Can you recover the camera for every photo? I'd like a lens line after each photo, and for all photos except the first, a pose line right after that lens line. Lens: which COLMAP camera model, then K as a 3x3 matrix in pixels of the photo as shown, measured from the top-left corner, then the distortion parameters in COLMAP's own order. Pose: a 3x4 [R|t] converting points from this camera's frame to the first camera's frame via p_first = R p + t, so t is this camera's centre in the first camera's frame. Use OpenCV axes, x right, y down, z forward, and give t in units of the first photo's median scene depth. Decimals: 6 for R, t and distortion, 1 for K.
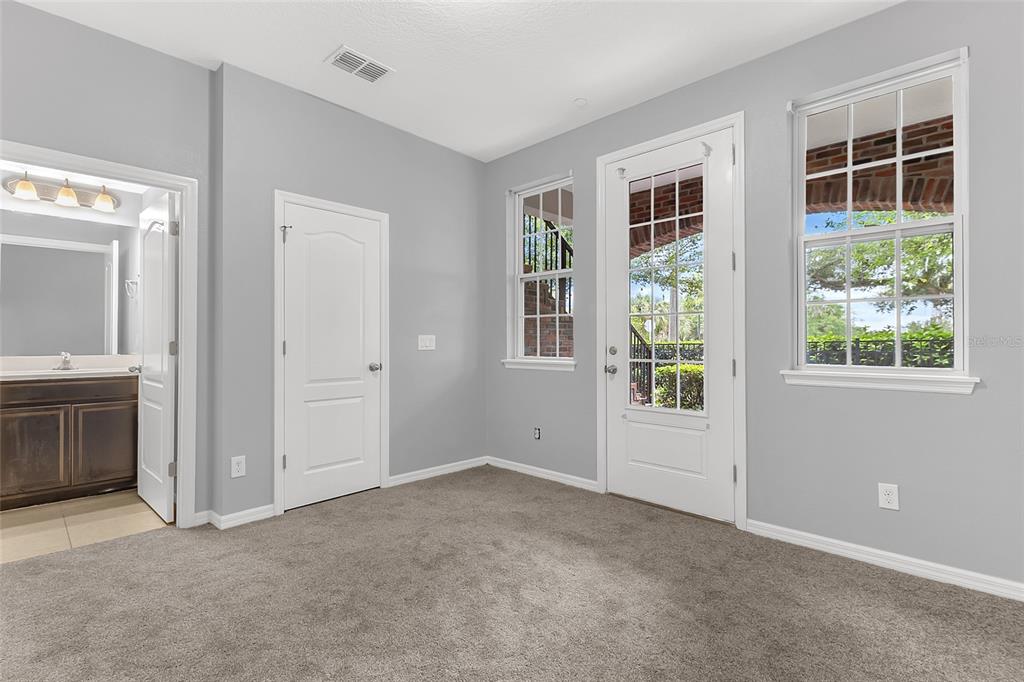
lens RADIAL K [[482.8, 0, 508.3], [0, 482.8, 340.0], [0, 0, 1]] dist [0.015553, -0.002632]
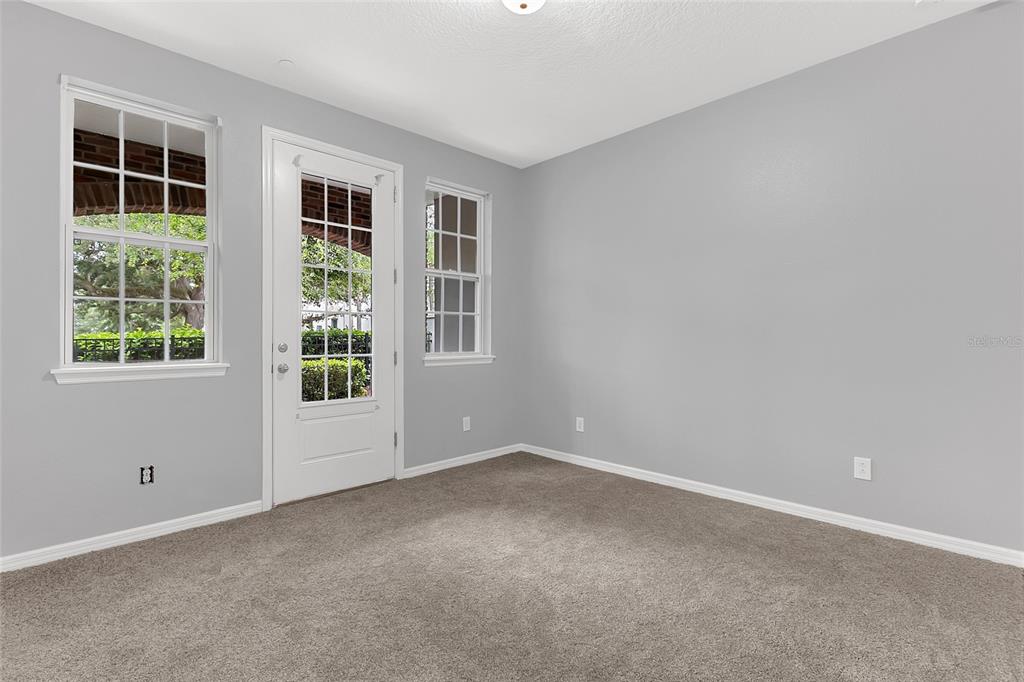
lens RADIAL K [[482.8, 0, 509.0], [0, 482.8, 339.1], [0, 0, 1]] dist [0.015553, -0.002632]
pose [[0.033037, -0.002437, 0.999451, -0.716436], [-0.001828, 0.999995, 0.002499, 0.002333], [-0.999452, -0.001909, 0.033032, 0.566971]]
